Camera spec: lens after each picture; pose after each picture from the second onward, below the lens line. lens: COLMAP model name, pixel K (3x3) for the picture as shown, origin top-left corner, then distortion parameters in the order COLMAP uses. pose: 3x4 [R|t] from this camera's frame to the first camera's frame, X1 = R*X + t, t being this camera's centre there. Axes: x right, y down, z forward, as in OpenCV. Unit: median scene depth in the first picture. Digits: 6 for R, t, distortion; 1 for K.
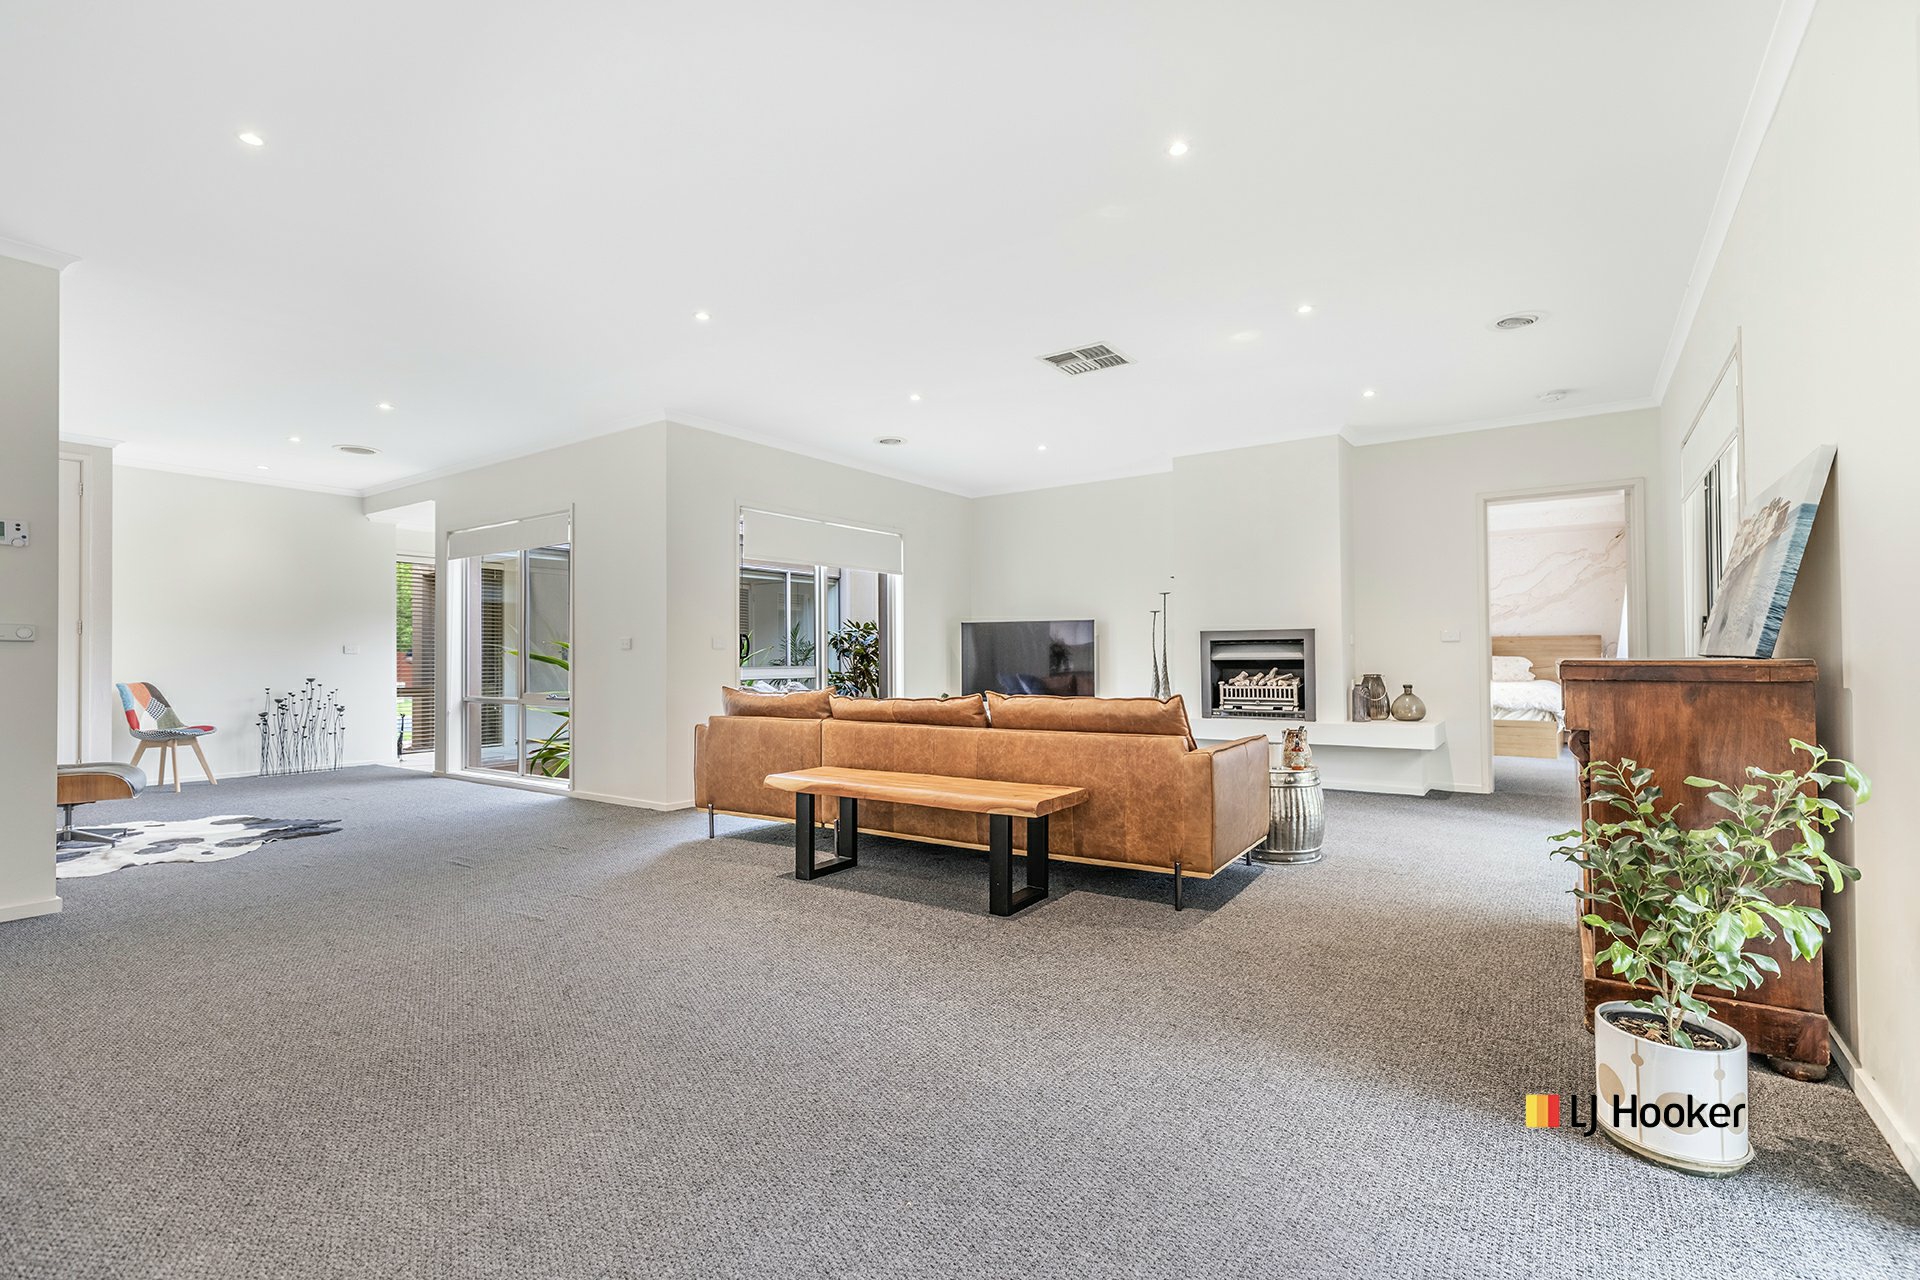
lens RADIAL K [[866.8, 0, 954.6], [0, 866.8, 649.8], [0, 0, 1]] dist [0.000638, 0.000687]
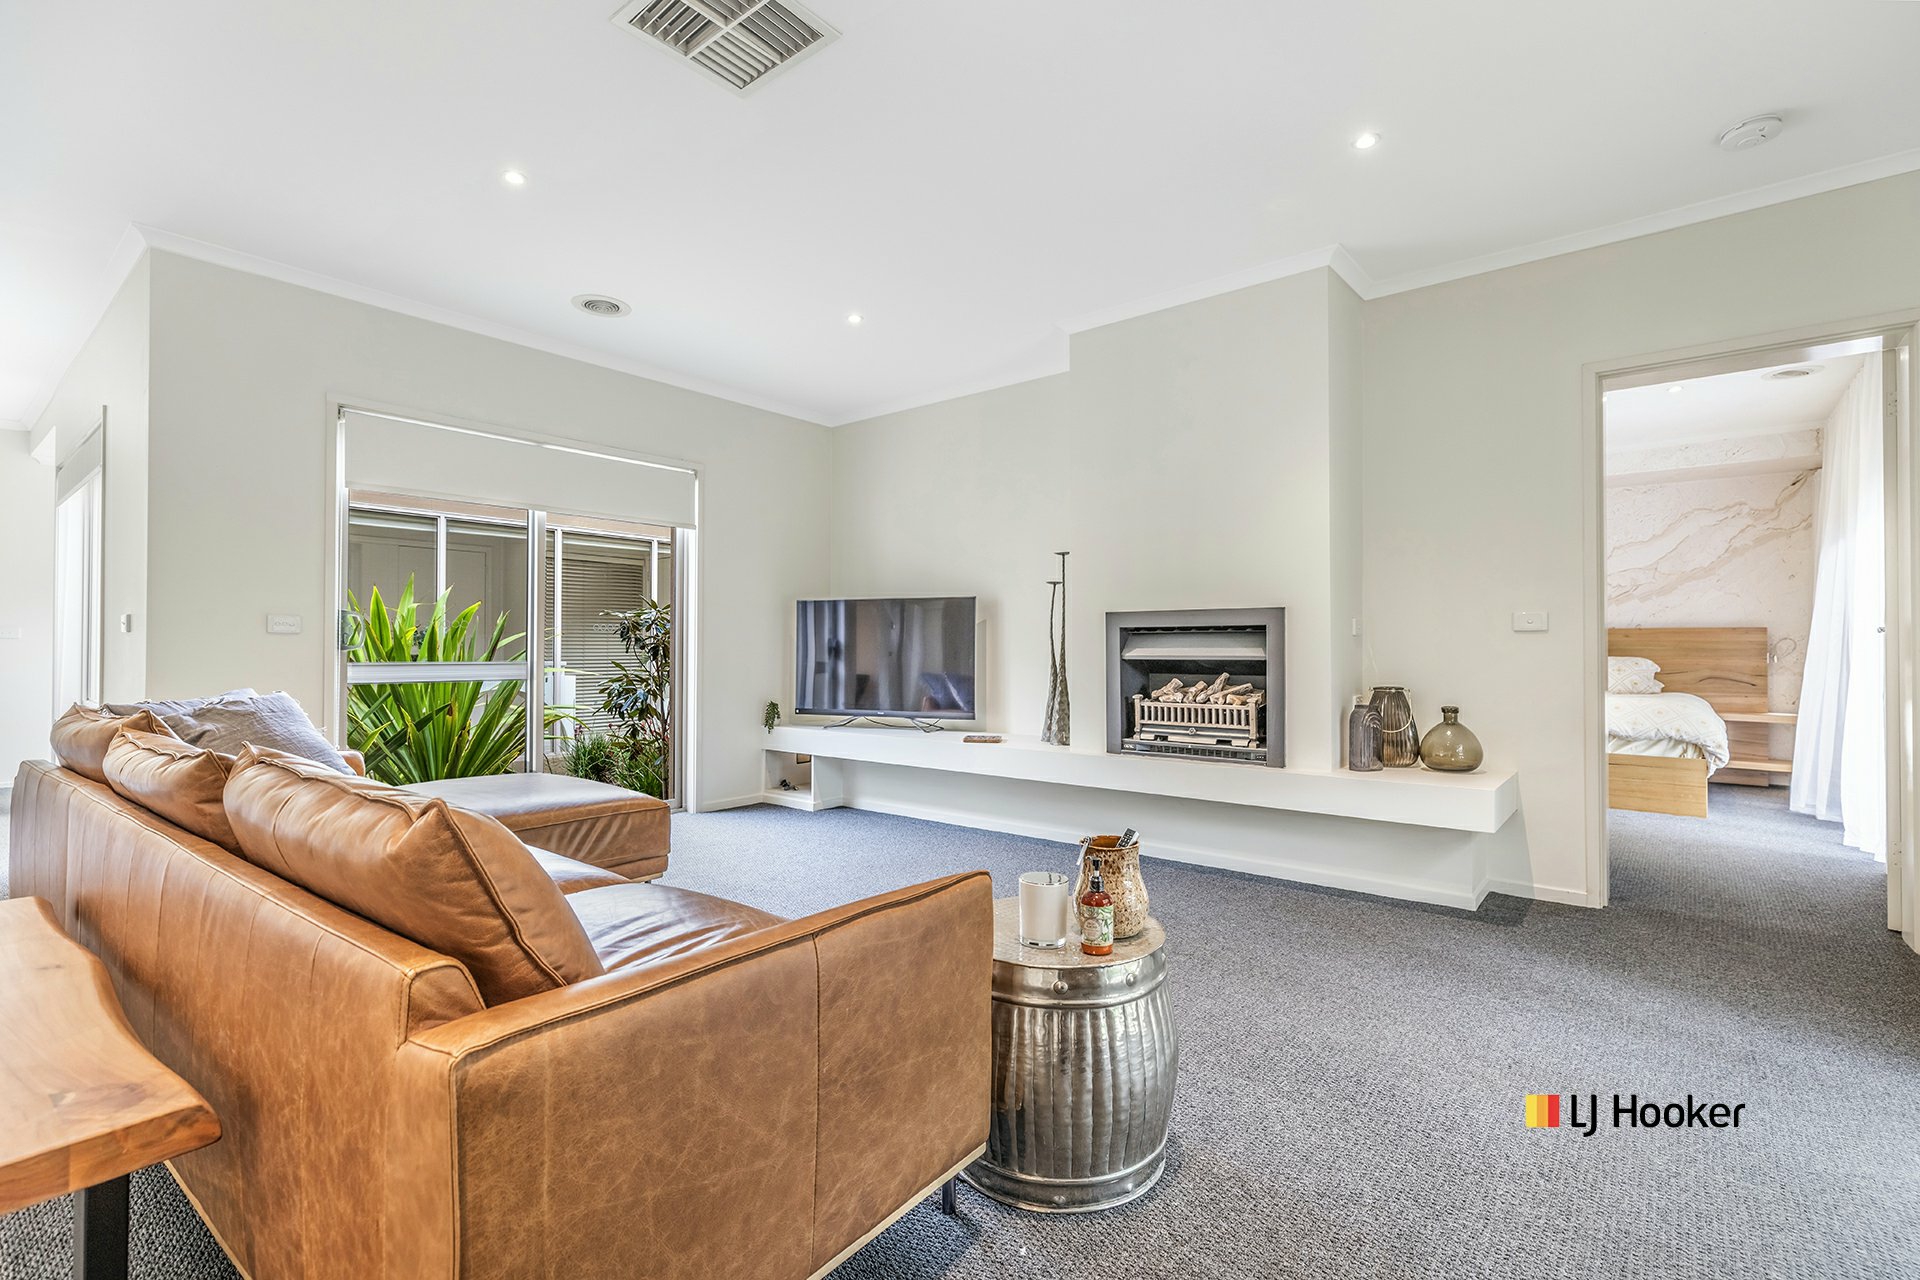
lens RADIAL K [[866.8, 0, 954.6], [0, 866.8, 649.8], [0, 0, 1]] dist [0.000638, 0.000687]
pose [[0.997077, 0.009294, -0.075841, 0.232654], [-0.008658, 0.999924, 0.008720, 0.000881], [0.075916, -0.008038, 0.997082, 0.394874]]
